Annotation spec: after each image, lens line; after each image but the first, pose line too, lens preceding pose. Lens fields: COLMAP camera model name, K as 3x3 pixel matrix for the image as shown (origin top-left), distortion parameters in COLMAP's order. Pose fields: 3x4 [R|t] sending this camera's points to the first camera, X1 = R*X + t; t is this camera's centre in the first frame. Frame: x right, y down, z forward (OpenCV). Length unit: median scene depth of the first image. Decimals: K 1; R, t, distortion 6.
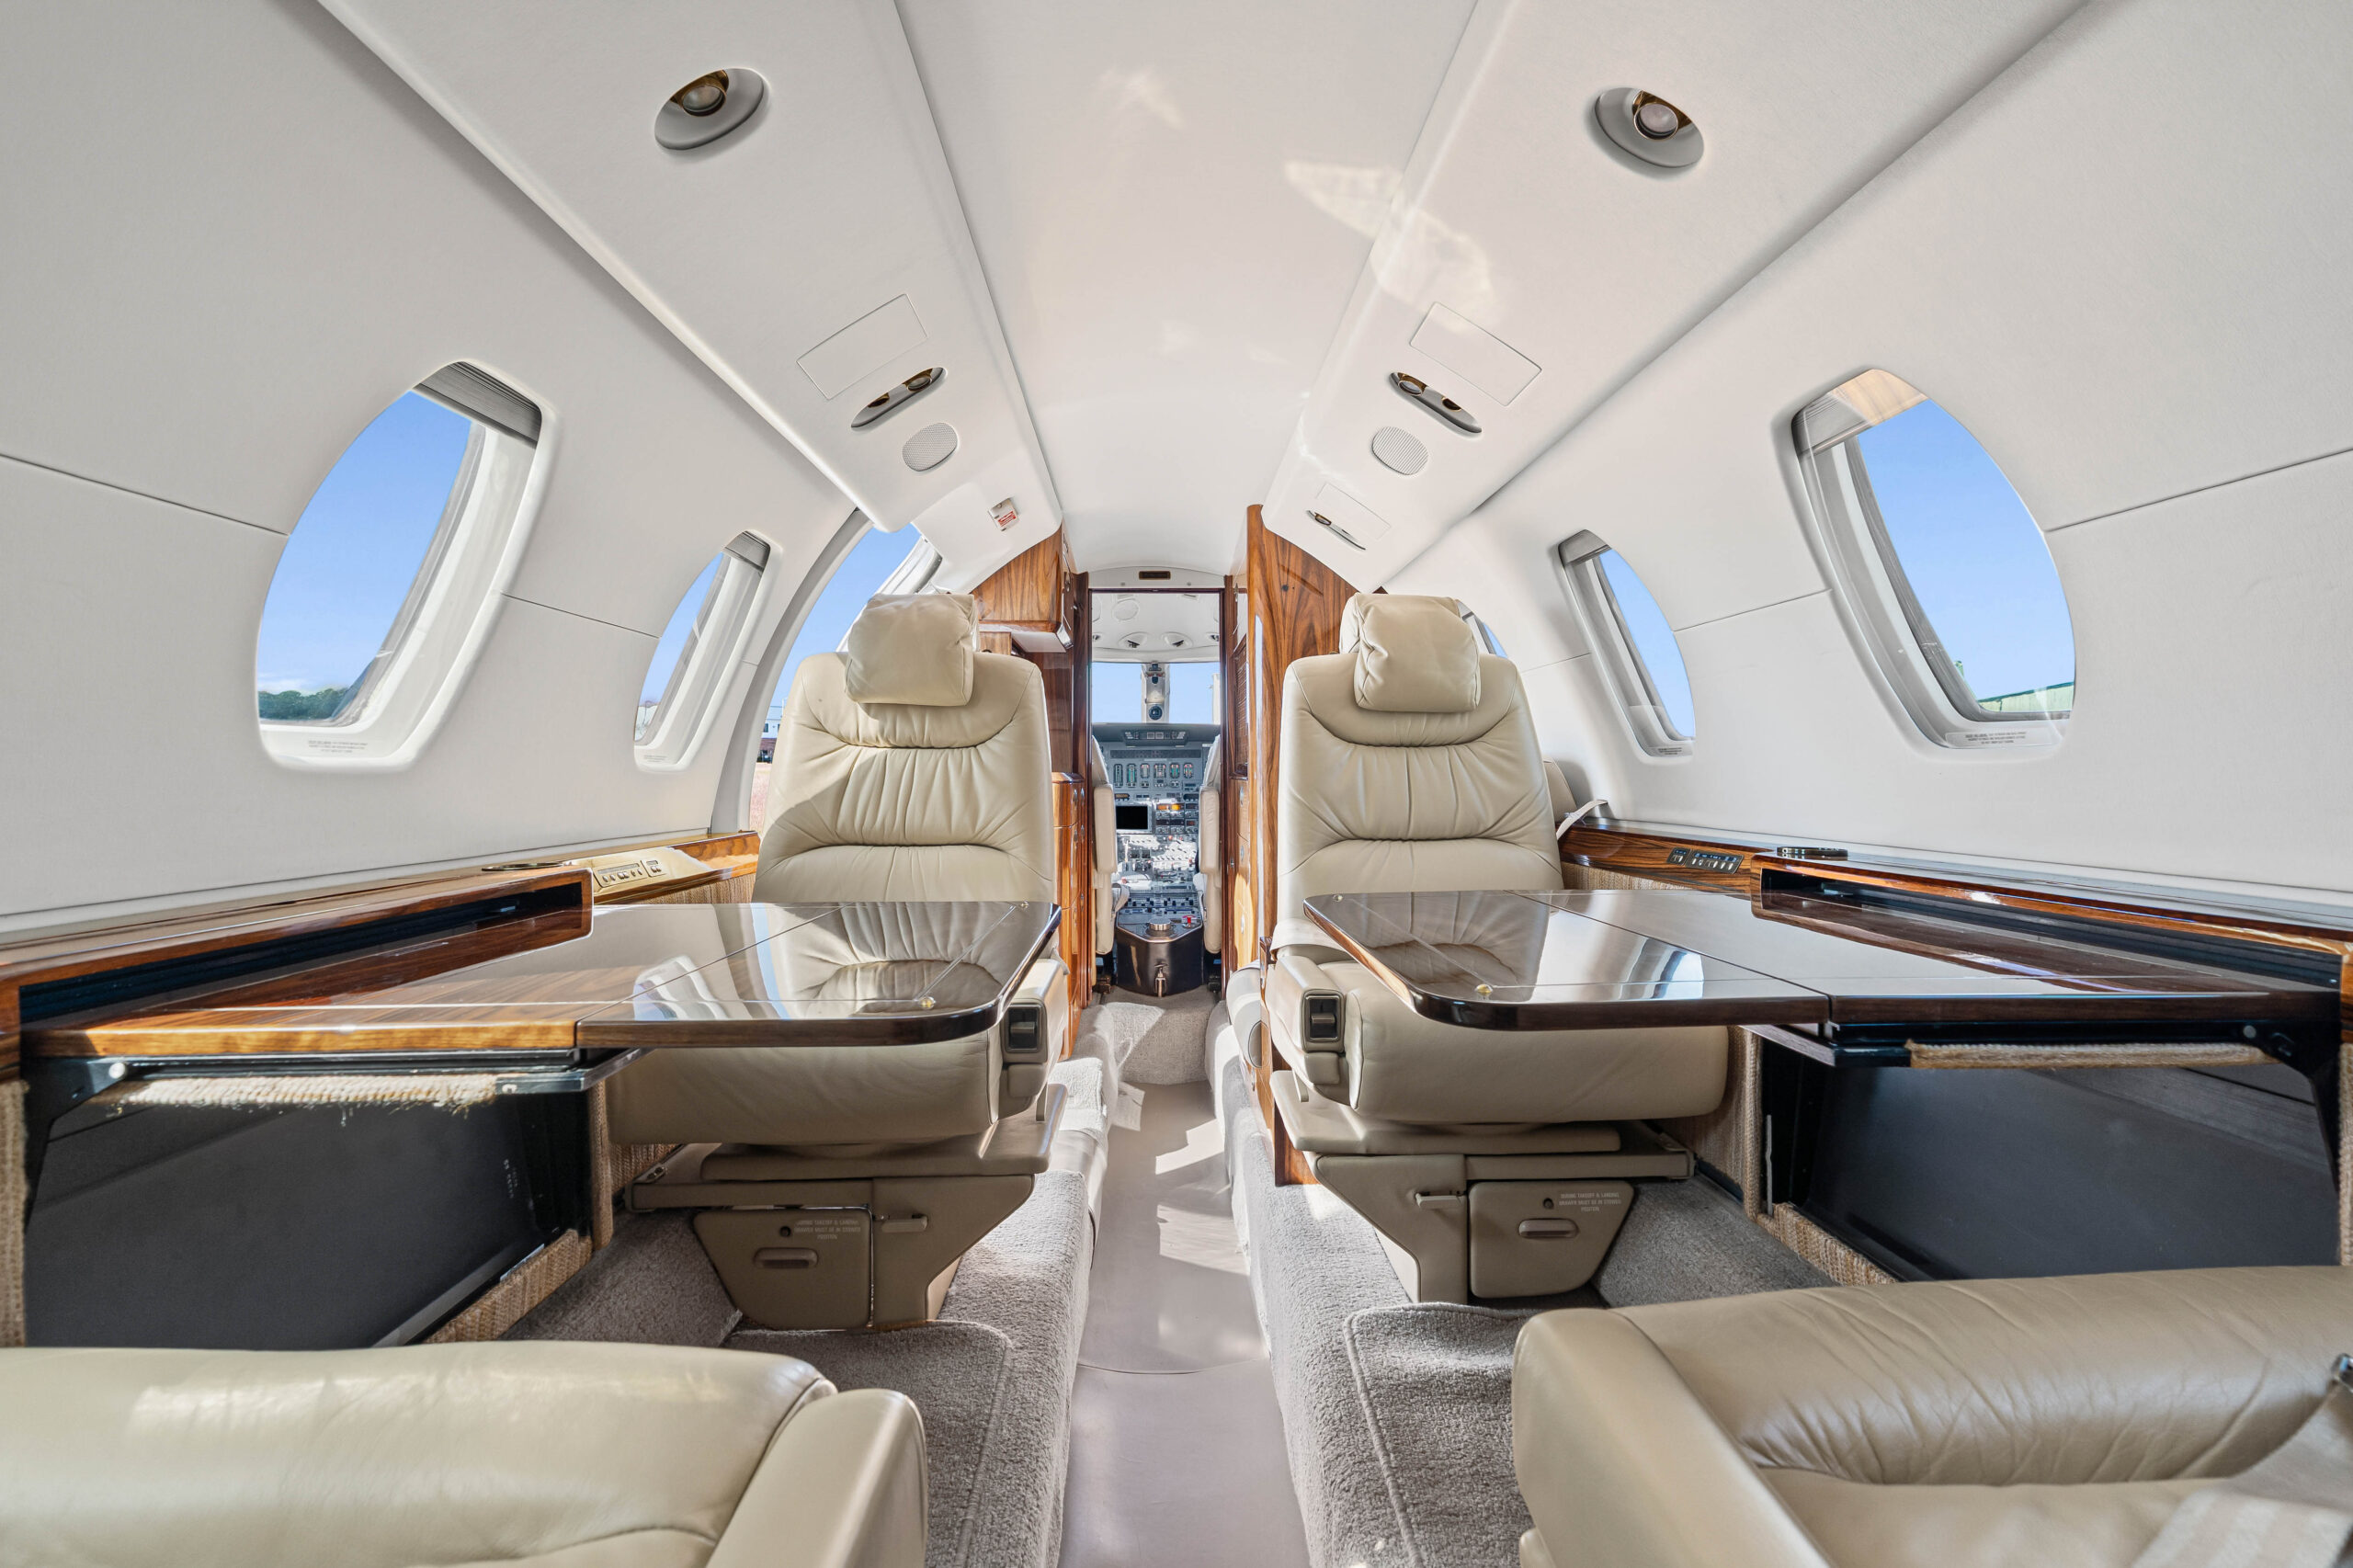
lens RADIAL K [[1074.9, 0, 1186.3], [0, 1074.9, 749.5], [0, 0, 1]] dist [-0.006698, 0.002707]
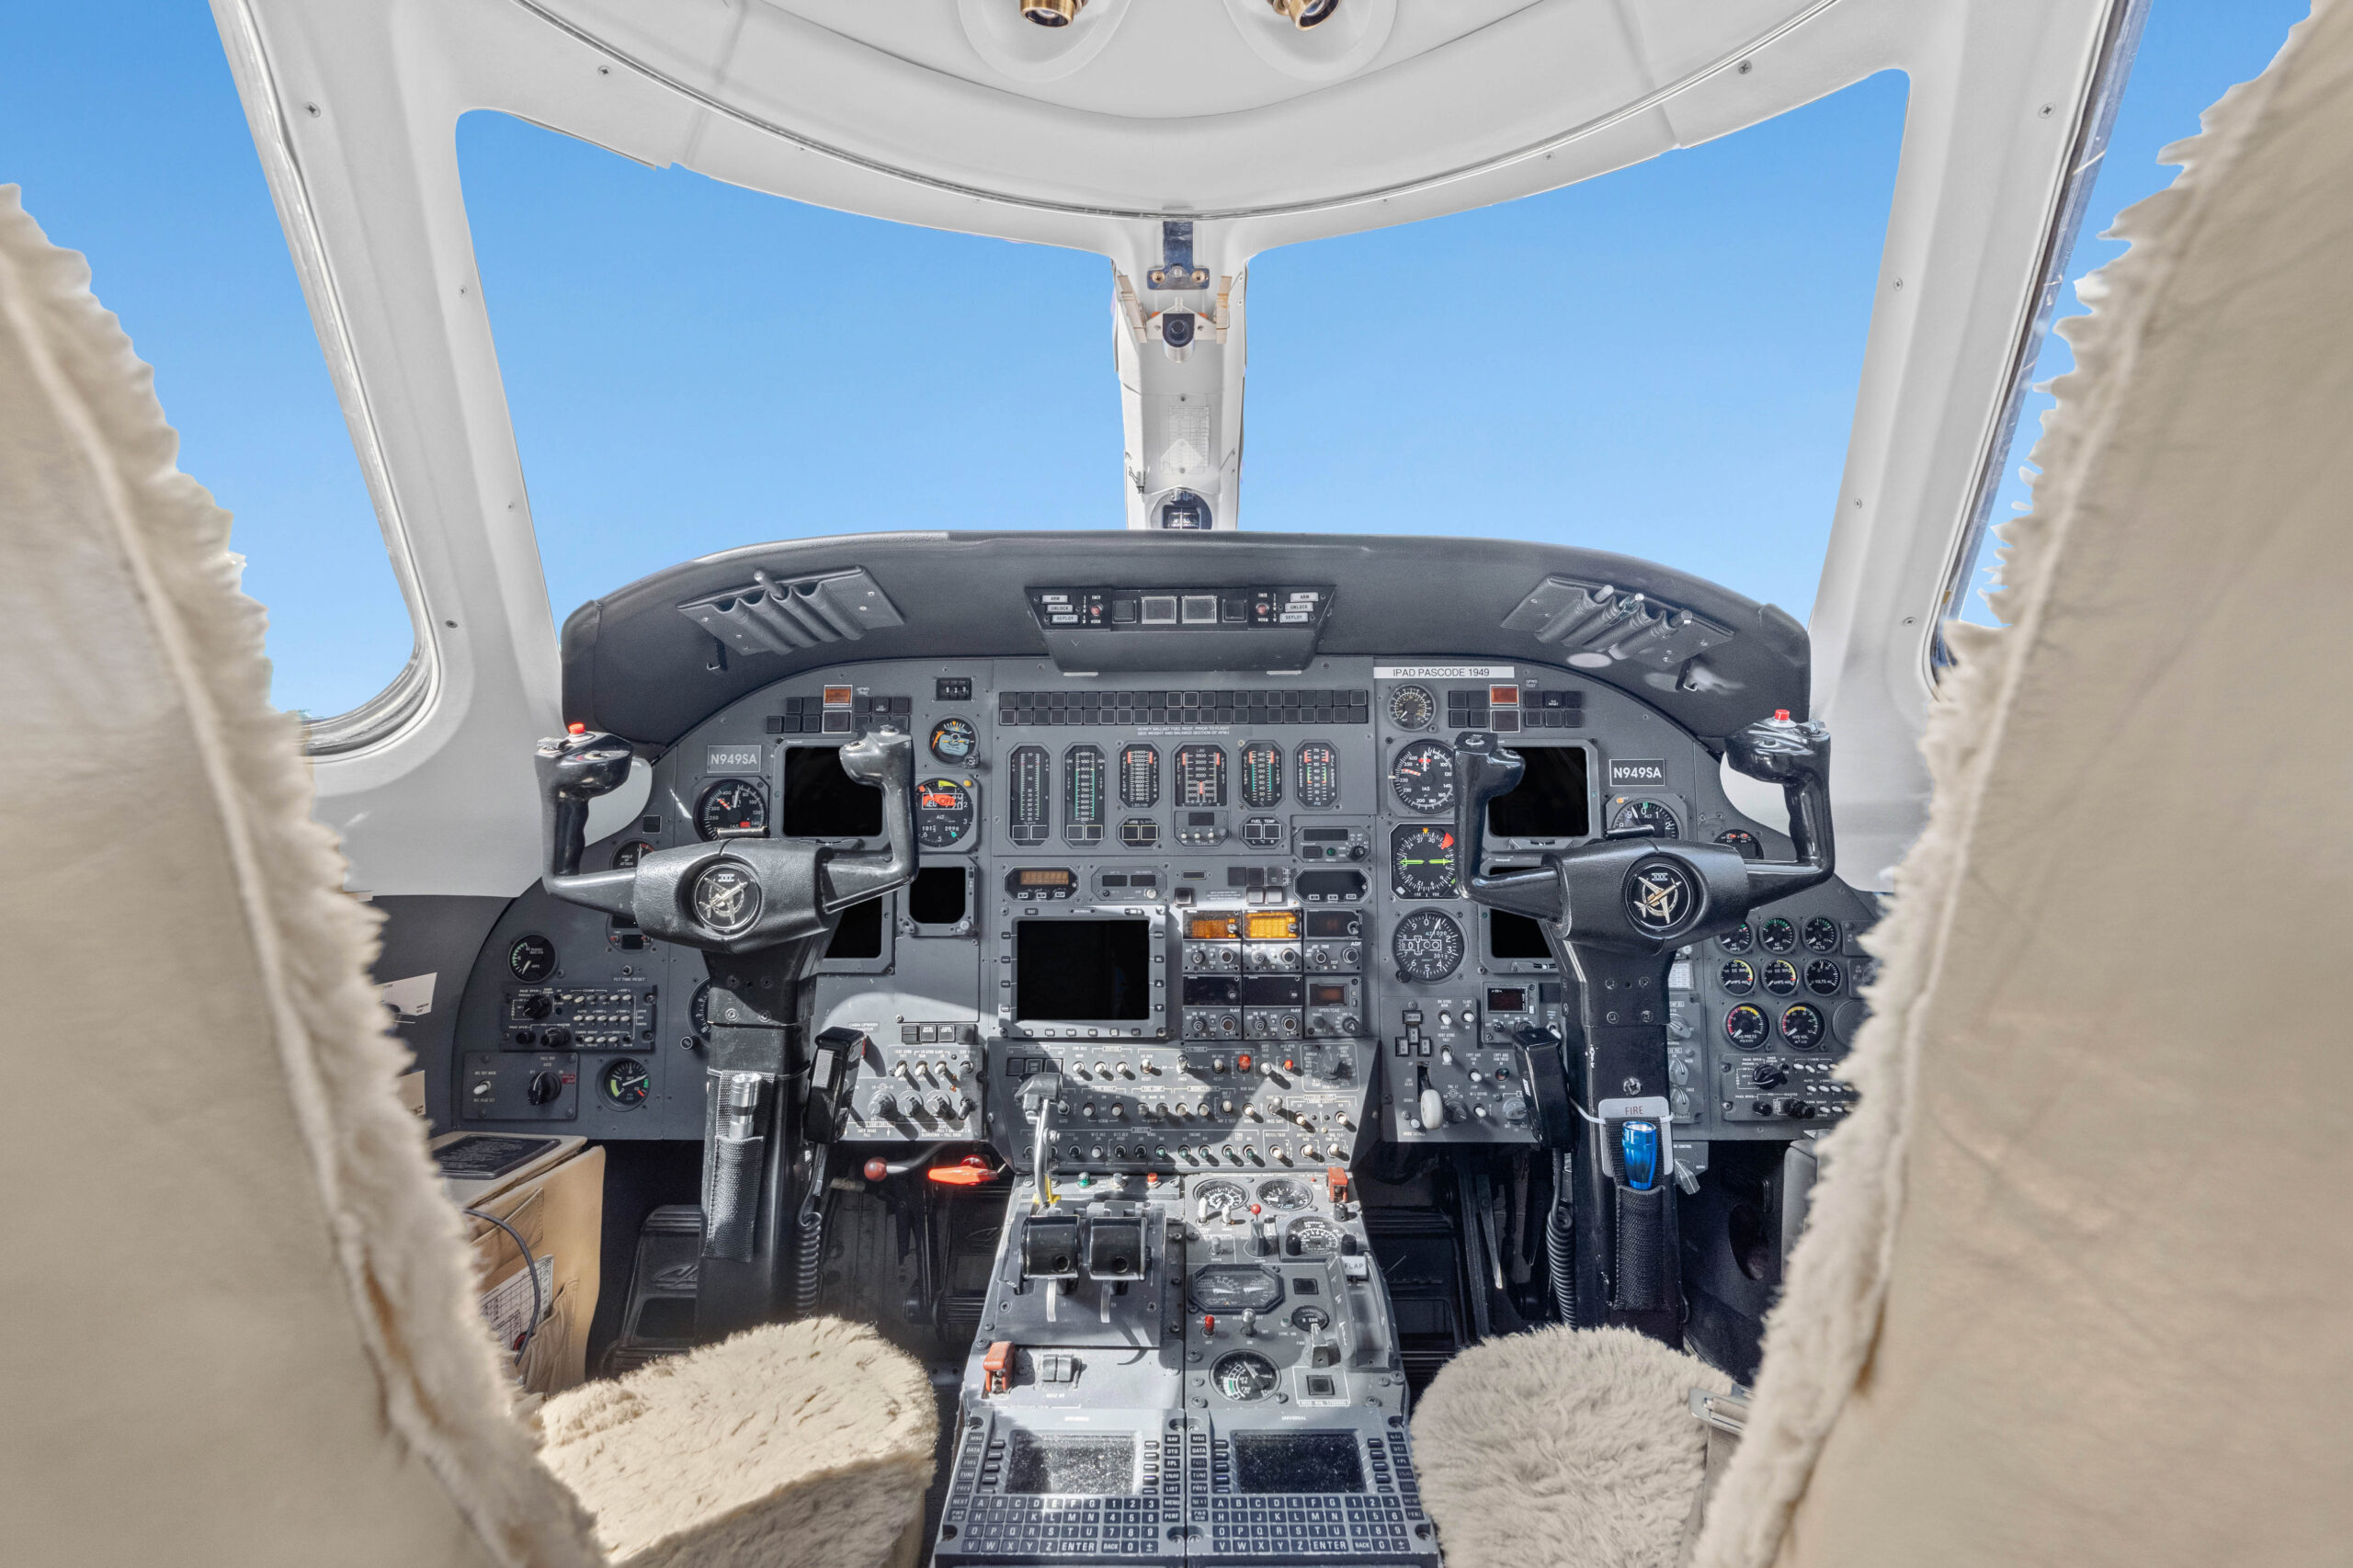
lens RADIAL K [[1074.9, 0, 1150.8], [0, 1074.9, 822.4], [0, 0, 1]] dist [-0.006698, 0.002707]
pose [[0.997326, 0.005085, -0.072905, -0.036075], [-0.003494, 0.999753, 0.021943, 0.050227], [0.072999, -0.021630, 0.997097, 1.520778]]
